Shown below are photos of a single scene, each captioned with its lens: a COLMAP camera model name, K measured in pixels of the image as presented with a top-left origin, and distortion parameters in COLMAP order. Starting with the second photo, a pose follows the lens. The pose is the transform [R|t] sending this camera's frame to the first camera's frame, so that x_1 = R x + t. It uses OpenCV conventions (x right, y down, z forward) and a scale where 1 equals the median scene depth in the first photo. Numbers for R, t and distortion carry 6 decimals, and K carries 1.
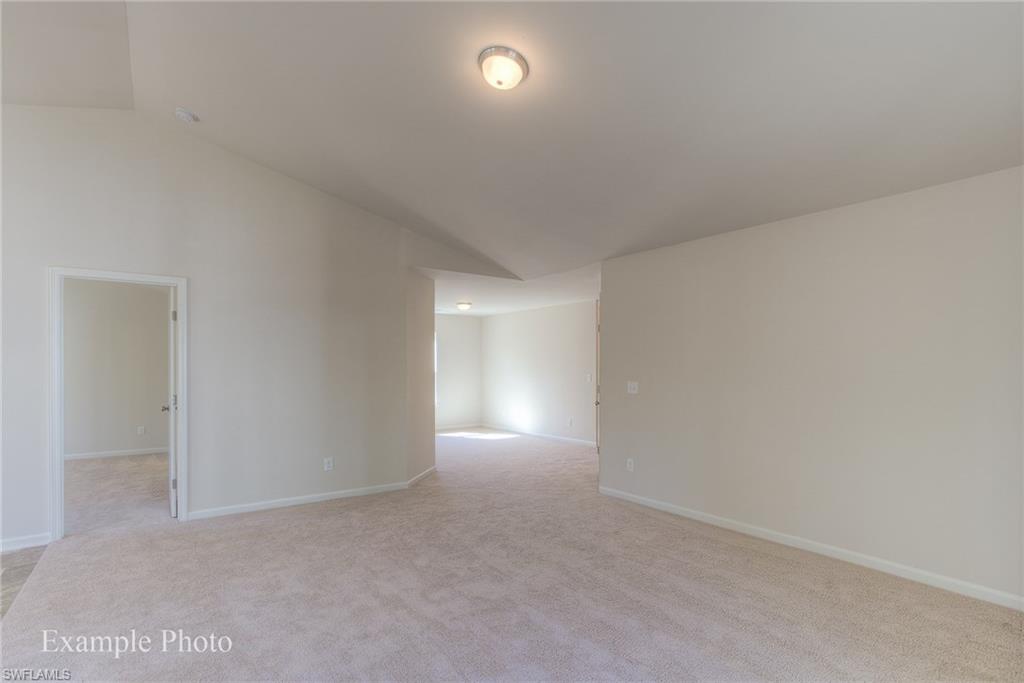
lens RADIAL K [[507.7, 0, 513.2], [0, 507.7, 365.8], [0, 0, 1]] dist [-0.001482, -0.000092]
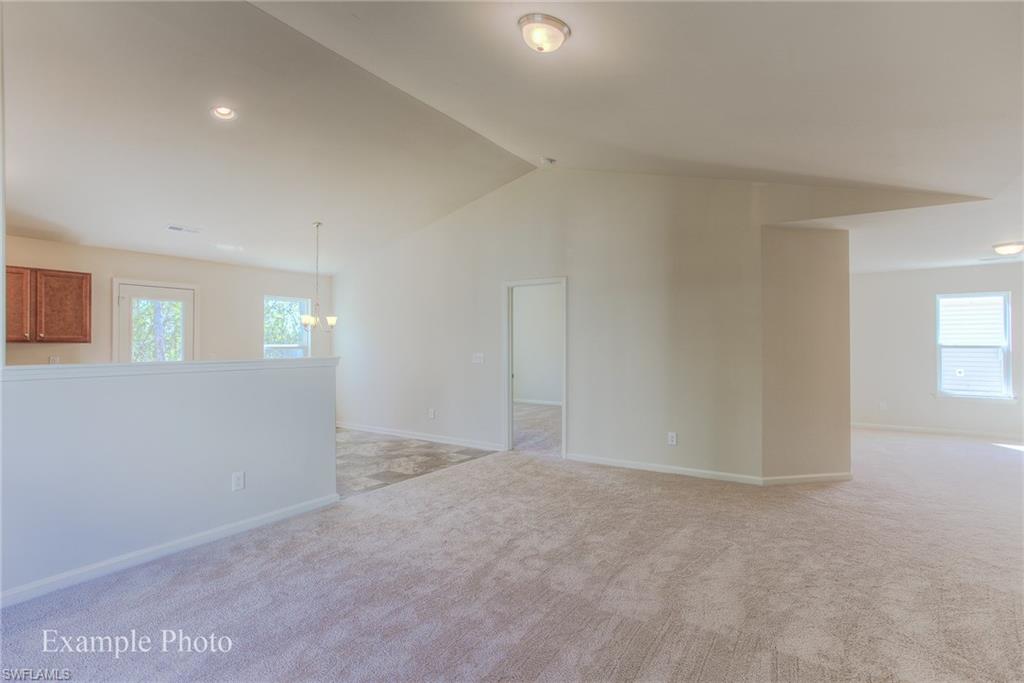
lens RADIAL K [[501.9, 0, 511.4], [0, 501.9, 329.4], [0, 0, 1]] dist [-0.051954, 0.032633]
pose [[0.363675, -0.023122, -0.931239, 0.625647], [0.001403, 0.999704, -0.024274, -0.002115], [0.931525, 0.007521, 0.363600, 0.454448]]
